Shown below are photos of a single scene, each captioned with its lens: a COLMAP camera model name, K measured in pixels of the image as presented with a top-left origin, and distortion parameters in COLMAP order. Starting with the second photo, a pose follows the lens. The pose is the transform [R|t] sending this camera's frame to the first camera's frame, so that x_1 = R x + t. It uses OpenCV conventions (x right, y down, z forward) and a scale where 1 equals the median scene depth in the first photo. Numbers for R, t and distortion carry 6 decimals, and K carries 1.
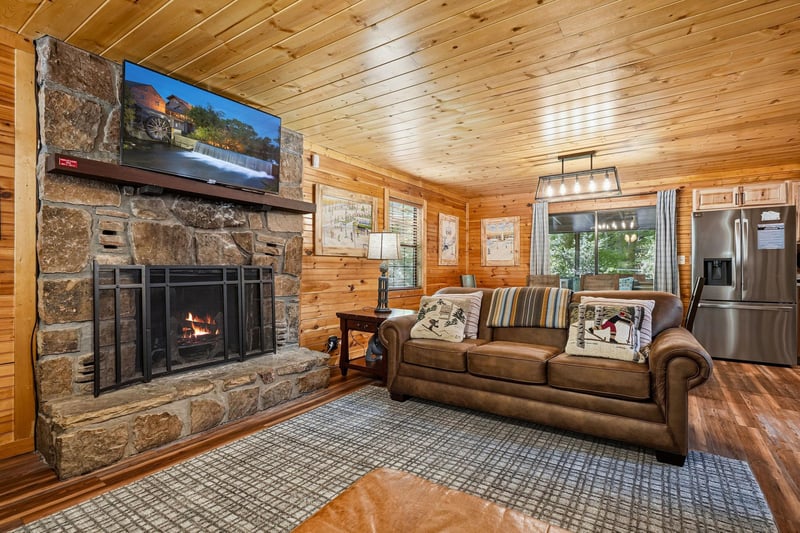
lens RADIAL K [[386.2, 0, 401.3], [0, 386.2, 271.0], [0, 0, 1]] dist [0.003231, 0.000436]
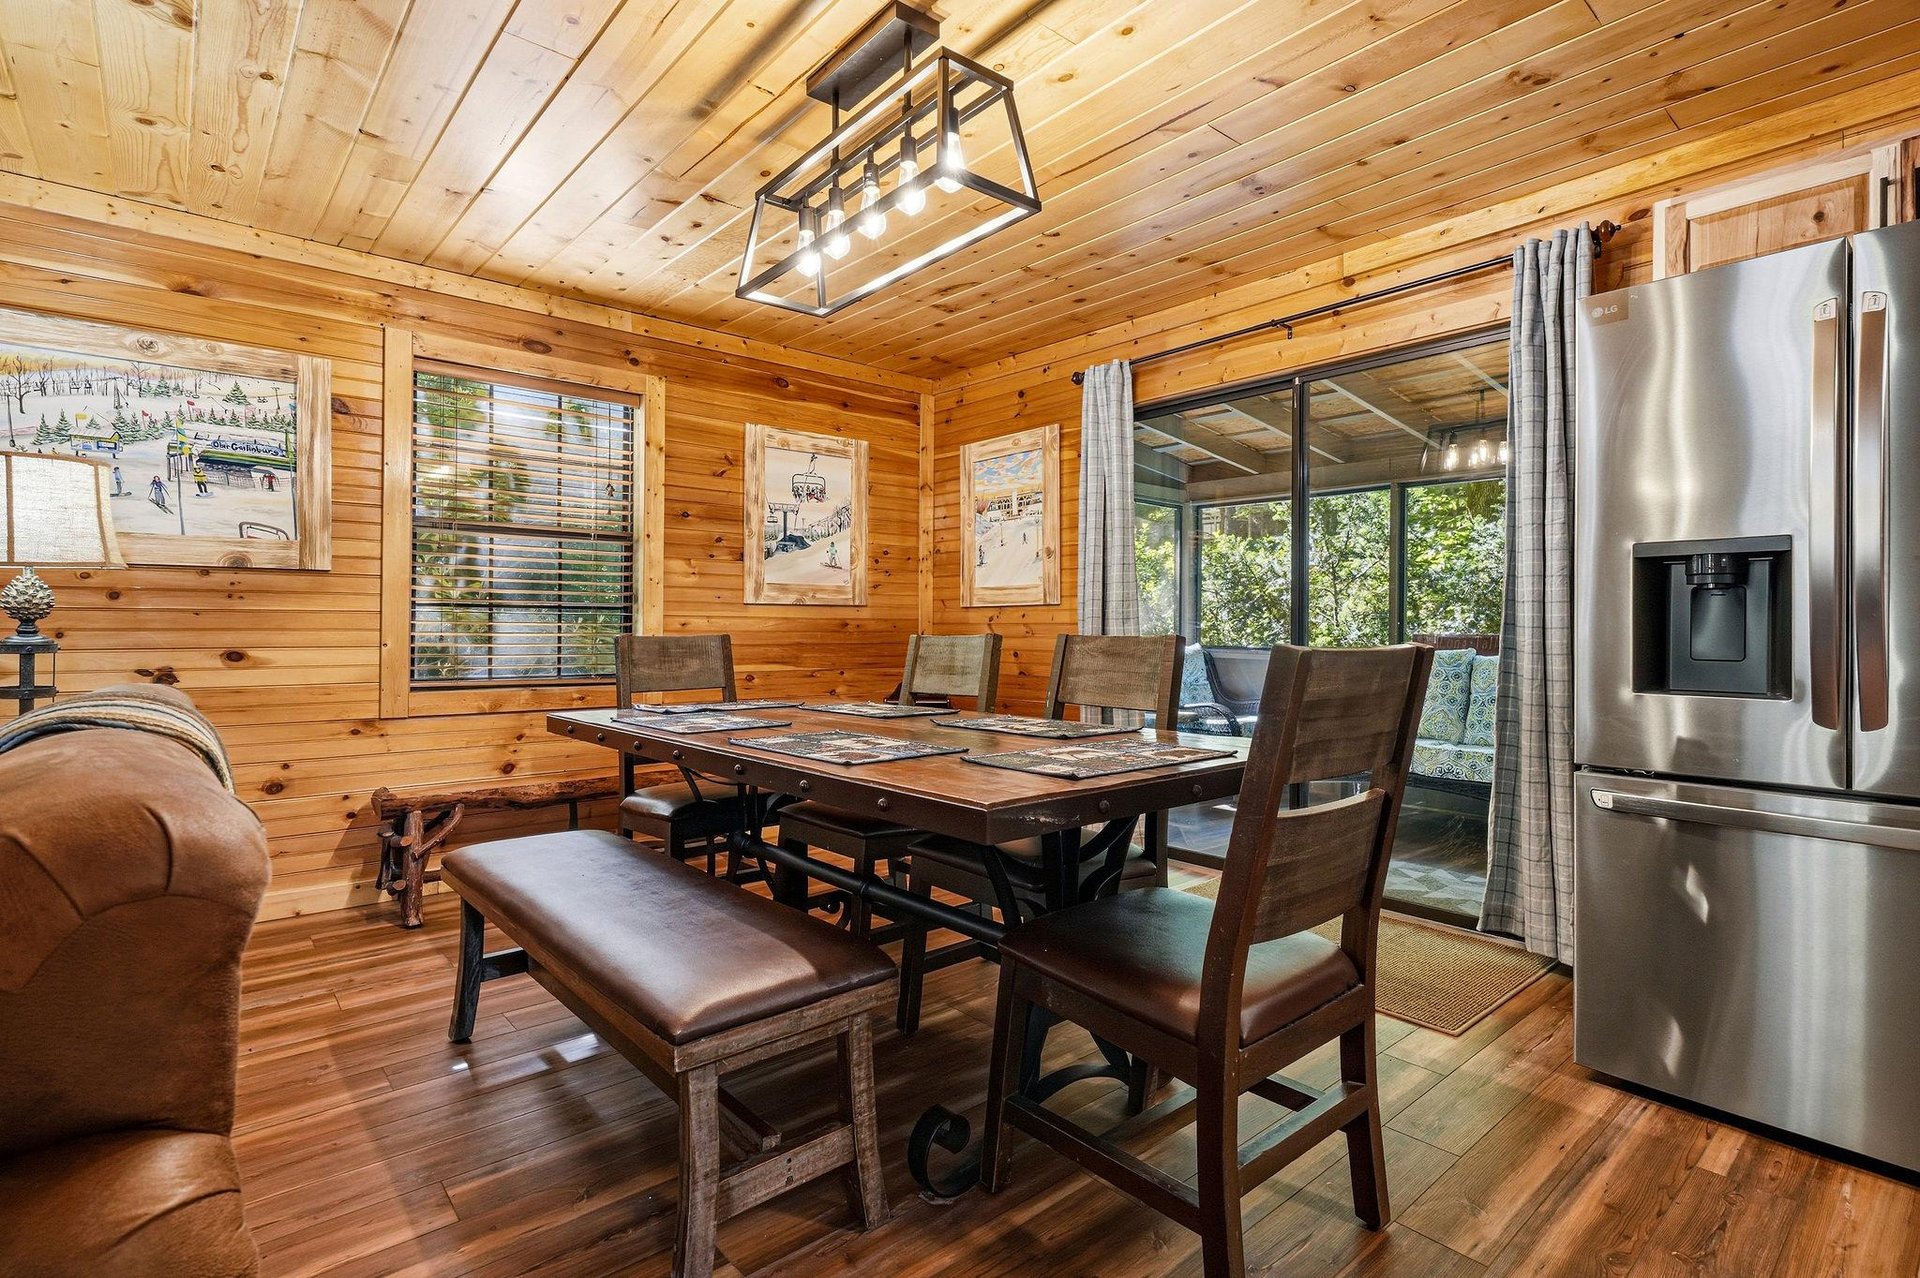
lens RADIAL K [[926.8, 0, 957.6], [0, 926.8, 629.9], [0, 0, 1]] dist [0.003231, 0.000436]
pose [[0.964343, 0.001188, -0.264652, 0.433014], [-0.002098, 0.999993, -0.003157, 0.006909], [0.264647, 0.003600, 0.964339, 0.365495]]
